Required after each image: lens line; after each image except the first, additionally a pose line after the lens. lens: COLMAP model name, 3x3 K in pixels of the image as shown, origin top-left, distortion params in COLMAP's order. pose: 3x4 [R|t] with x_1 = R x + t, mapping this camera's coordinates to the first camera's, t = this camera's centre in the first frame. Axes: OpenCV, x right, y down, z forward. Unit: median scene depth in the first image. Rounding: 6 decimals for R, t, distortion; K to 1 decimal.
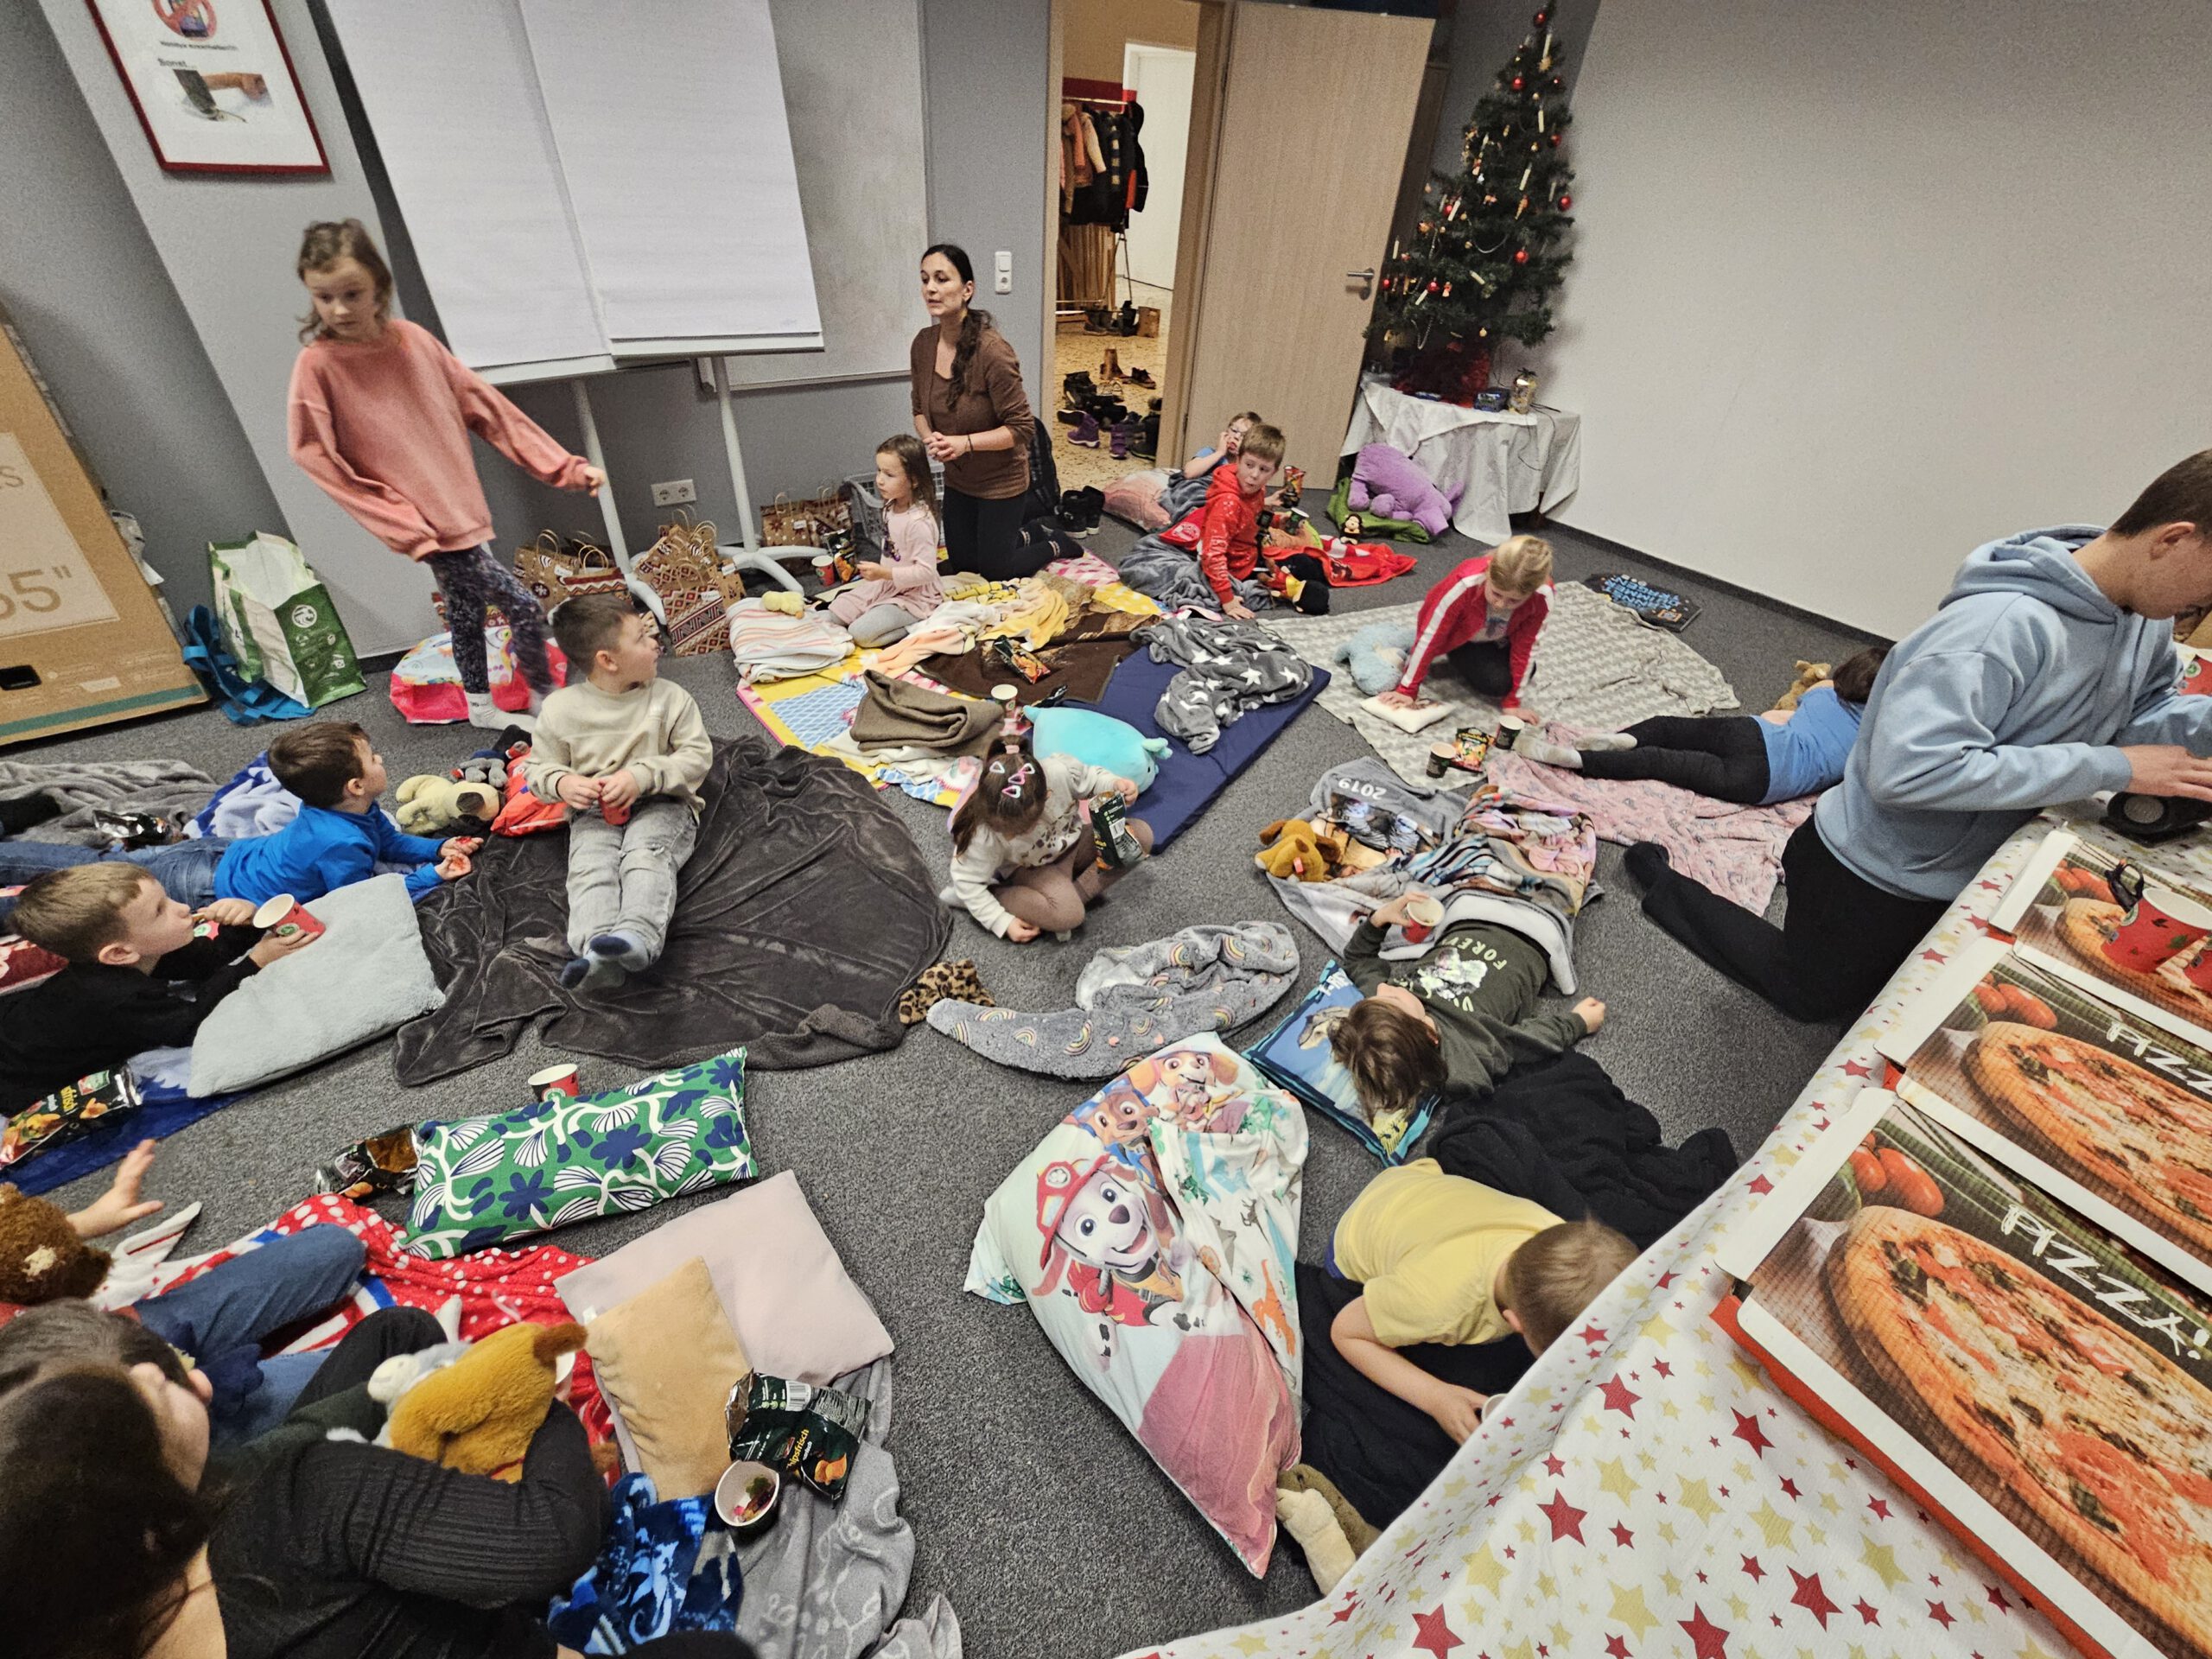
lens RADIAL K [[915.2, 0, 1119.7], [0, 915.2, 837.6], [0, 0, 1]] dist [-0.003797, -0.003450]
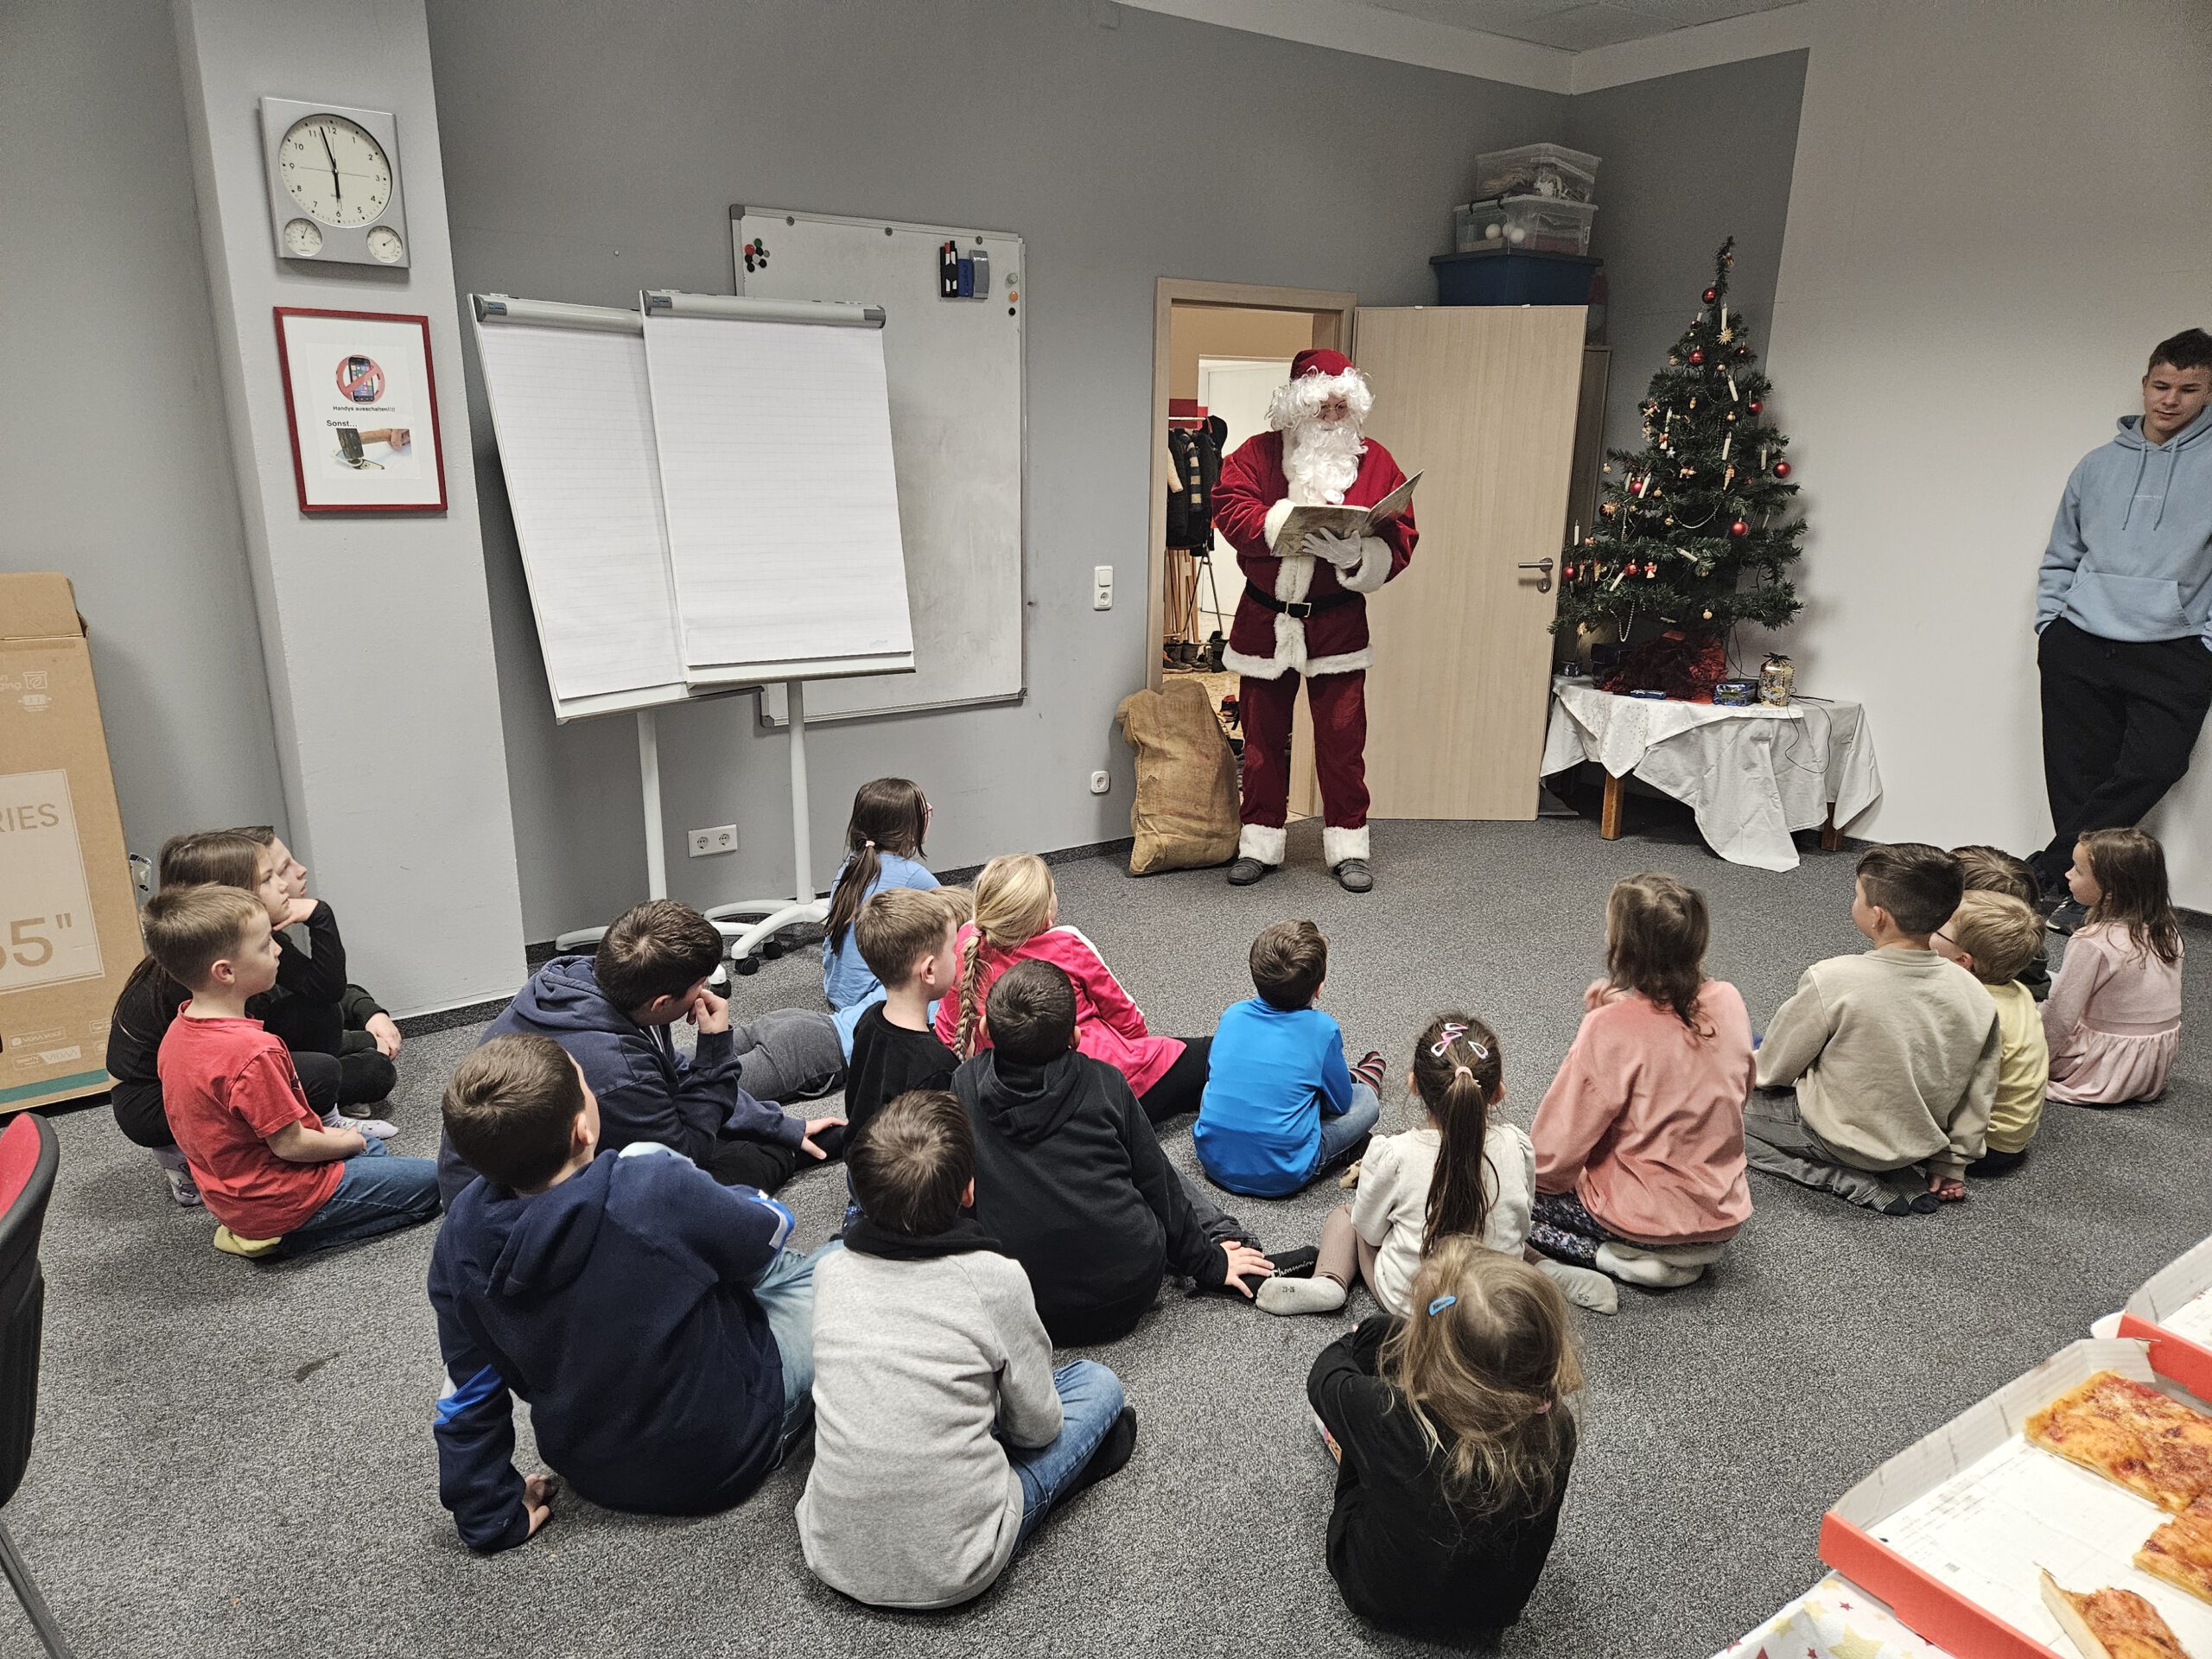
lens RADIAL K [[1427.8, 0, 1106.0], [0, 1427.8, 829.5], [0, 0, 1]] dist [0.057581, -0.048668]
pose [[0.996695, -0.051775, -0.062594, -0.051902], [0.022999, 0.918886, -0.393851, 0.097348], [0.077908, 0.391110, 0.917041, -0.110657]]
